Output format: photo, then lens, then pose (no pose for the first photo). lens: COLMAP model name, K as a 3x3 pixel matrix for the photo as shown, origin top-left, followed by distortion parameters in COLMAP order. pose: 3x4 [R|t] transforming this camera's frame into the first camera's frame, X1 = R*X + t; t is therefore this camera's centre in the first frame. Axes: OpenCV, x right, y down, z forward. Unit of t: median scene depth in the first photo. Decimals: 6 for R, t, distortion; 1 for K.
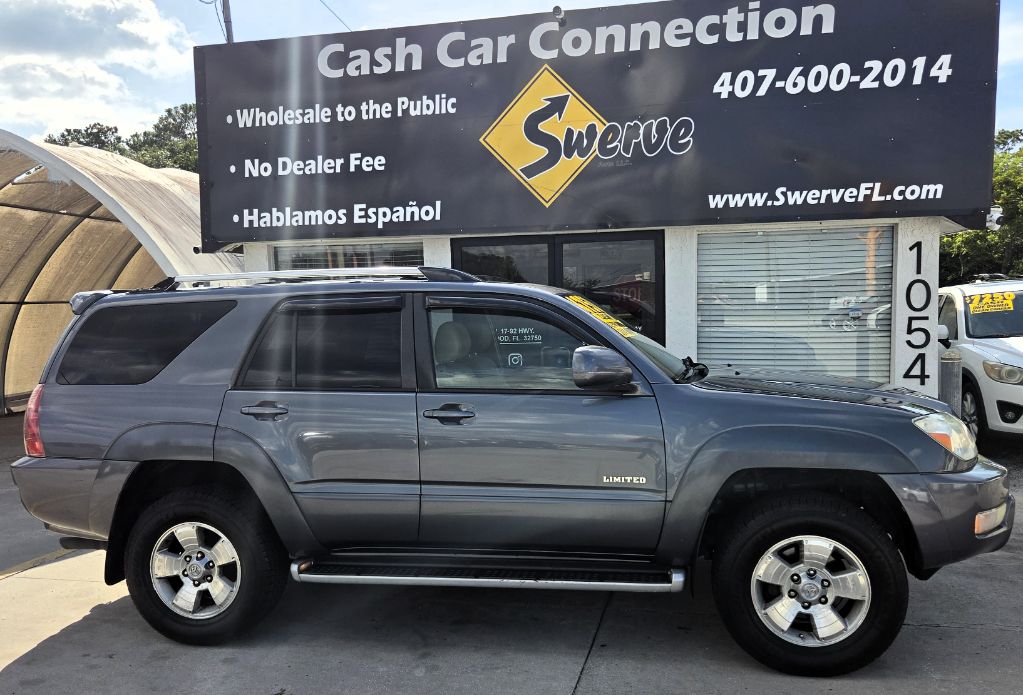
lens RADIAL K [[841.7, 0, 513.1], [0, 841.7, 370.6], [0, 0, 1]] dist [0.063756, -0.053166]
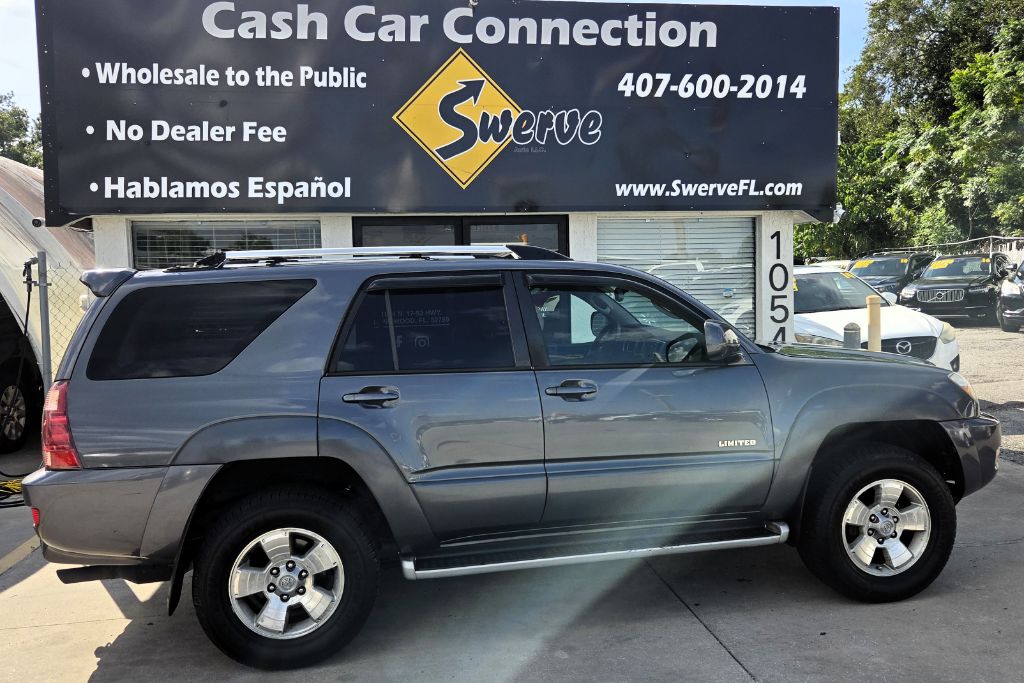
lens RADIAL K [[865.0, 0, 509.5], [0, 865.0, 317.4], [0, 0, 1]] dist [0.086747, -0.117254]
pose [[0.928767, -0.016330, 0.370305, -0.297326], [0.033566, 0.998630, -0.040149, 0.001784], [-0.369142, 0.049718, 0.928042, 0.033780]]
